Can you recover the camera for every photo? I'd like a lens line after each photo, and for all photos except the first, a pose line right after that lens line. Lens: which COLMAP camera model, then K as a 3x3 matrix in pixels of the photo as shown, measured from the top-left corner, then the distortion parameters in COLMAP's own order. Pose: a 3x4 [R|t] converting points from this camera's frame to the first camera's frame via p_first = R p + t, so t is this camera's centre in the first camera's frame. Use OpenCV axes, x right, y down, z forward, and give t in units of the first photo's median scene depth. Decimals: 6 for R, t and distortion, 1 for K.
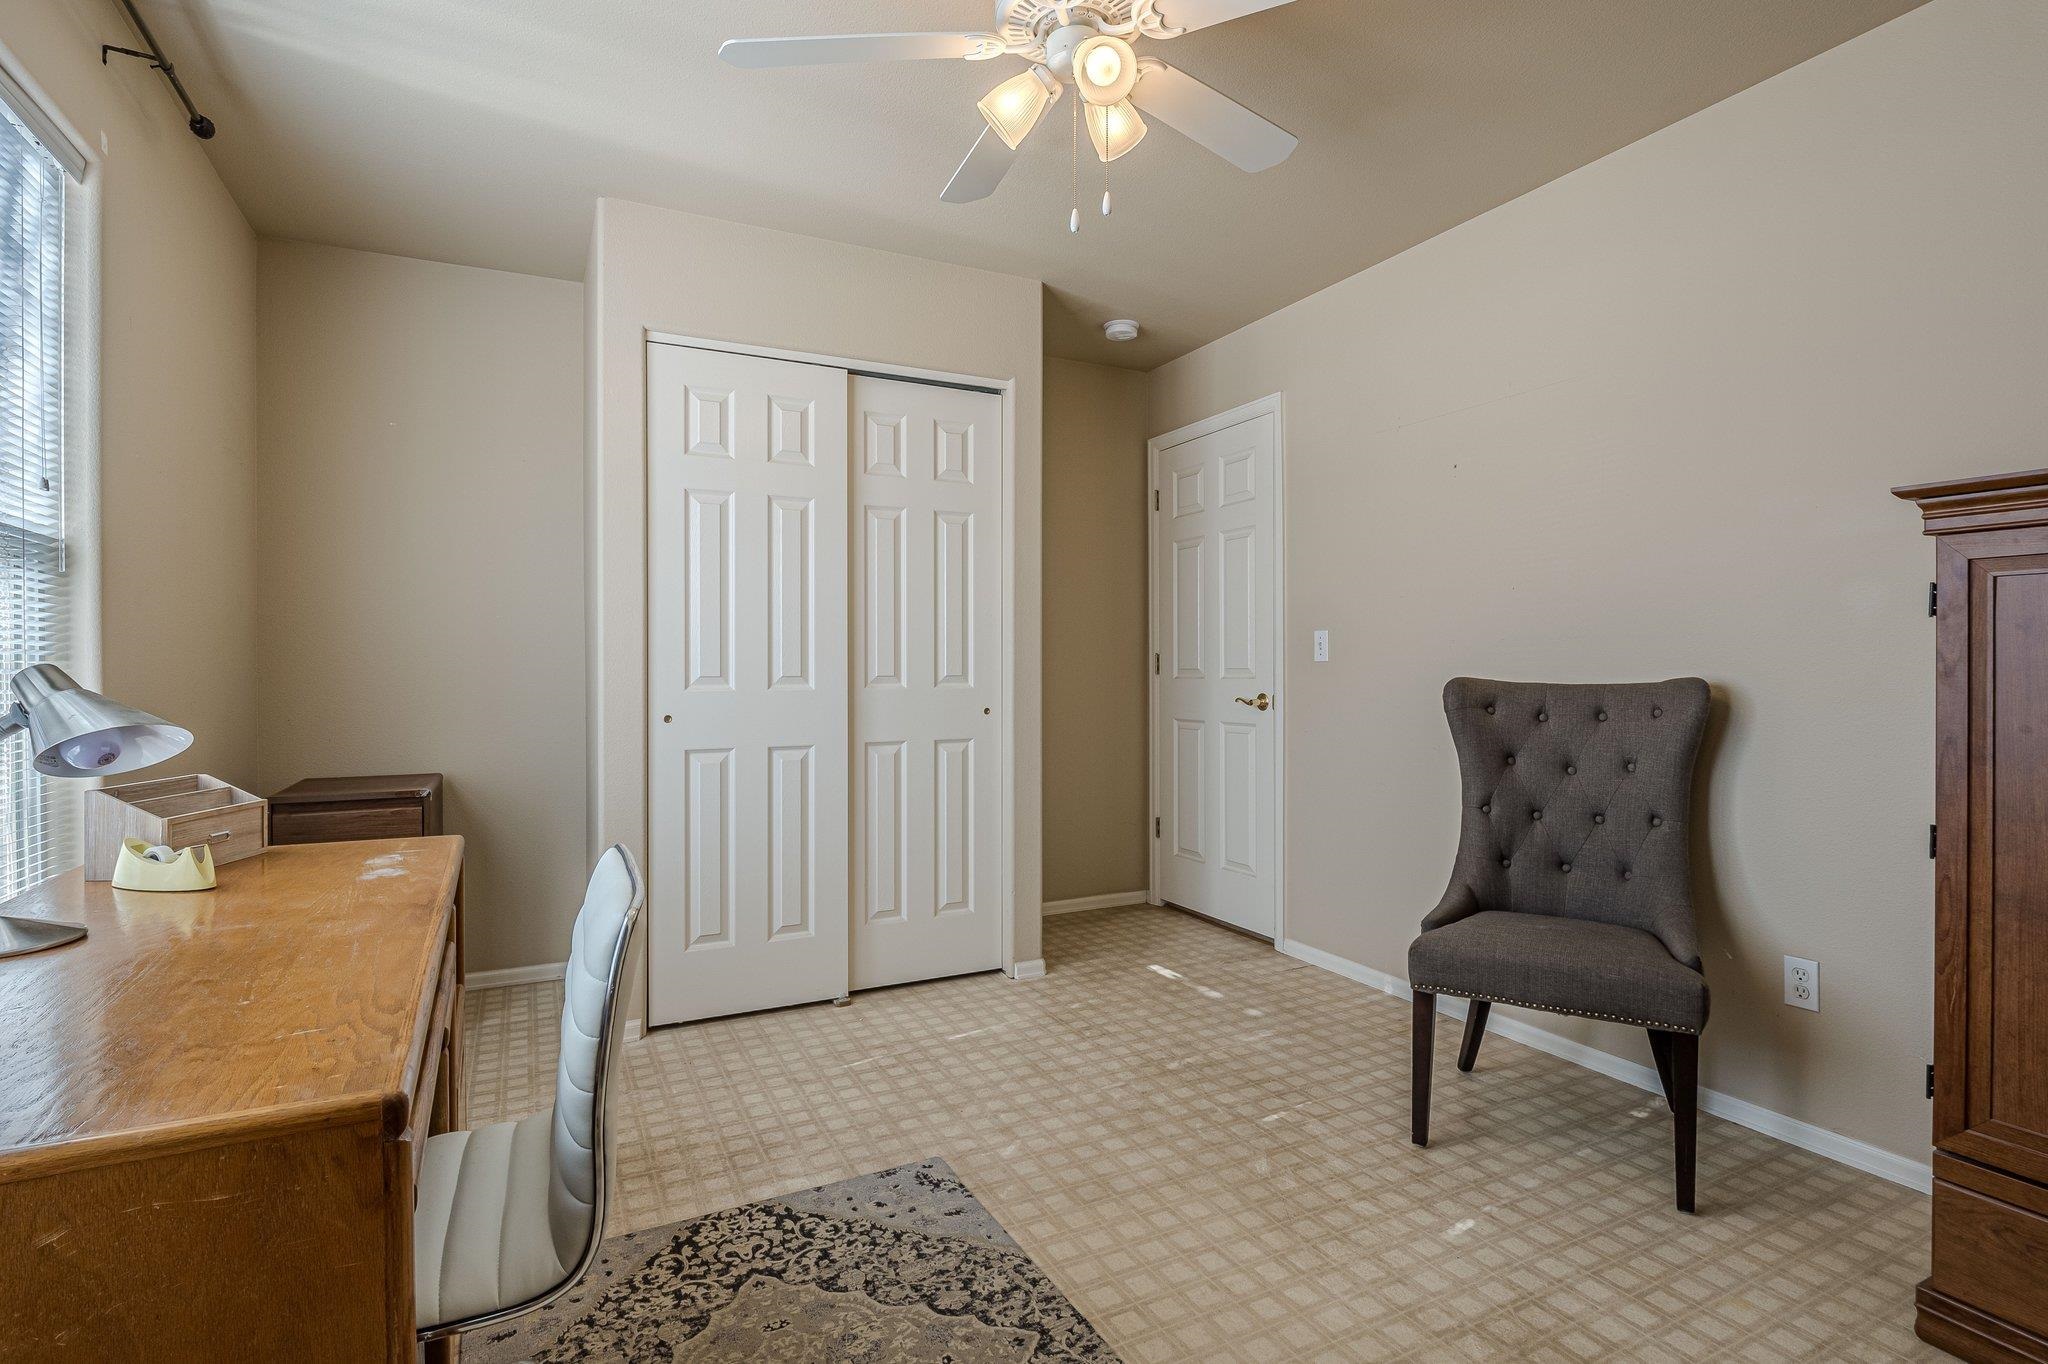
lens RADIAL K [[1000.2, 0, 1024.0], [0, 1000.2, 682.0], [0, 0, 1]] dist [-0.003827, -0.001487]
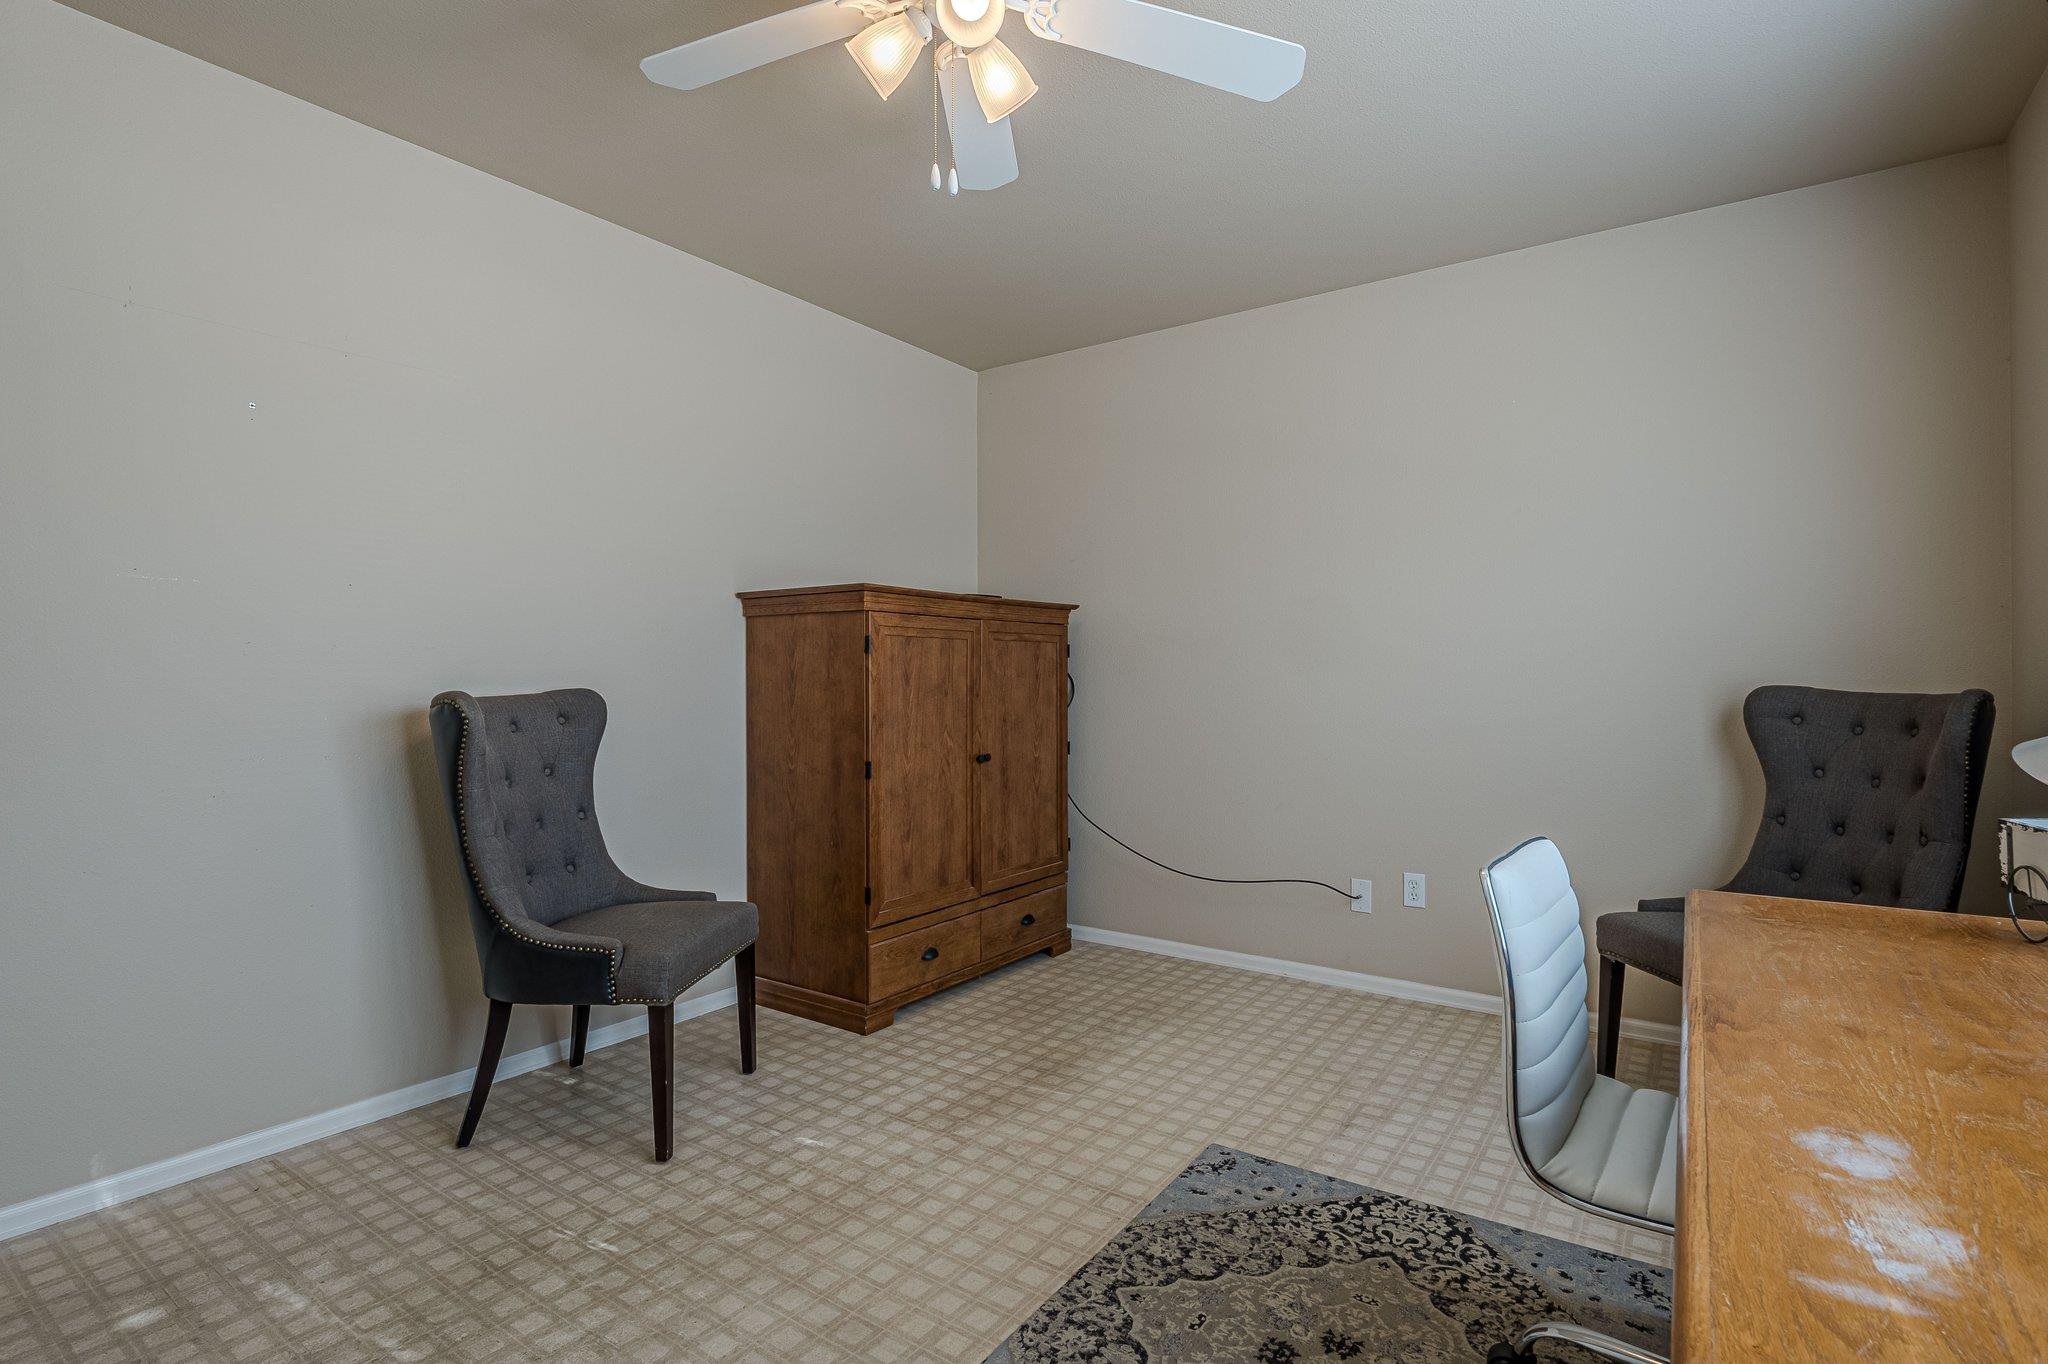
lens RADIAL K [[1000.2, 0, 1024.0], [0, 1000.2, 682.0], [0, 0, 1]] dist [-0.003827, -0.001487]
pose [[-0.478346, 0.002061, 0.878169, -0.753412], [0.010743, 0.999936, 0.003505, -0.013247], [-0.878106, 0.011111, -0.478337, 1.348072]]
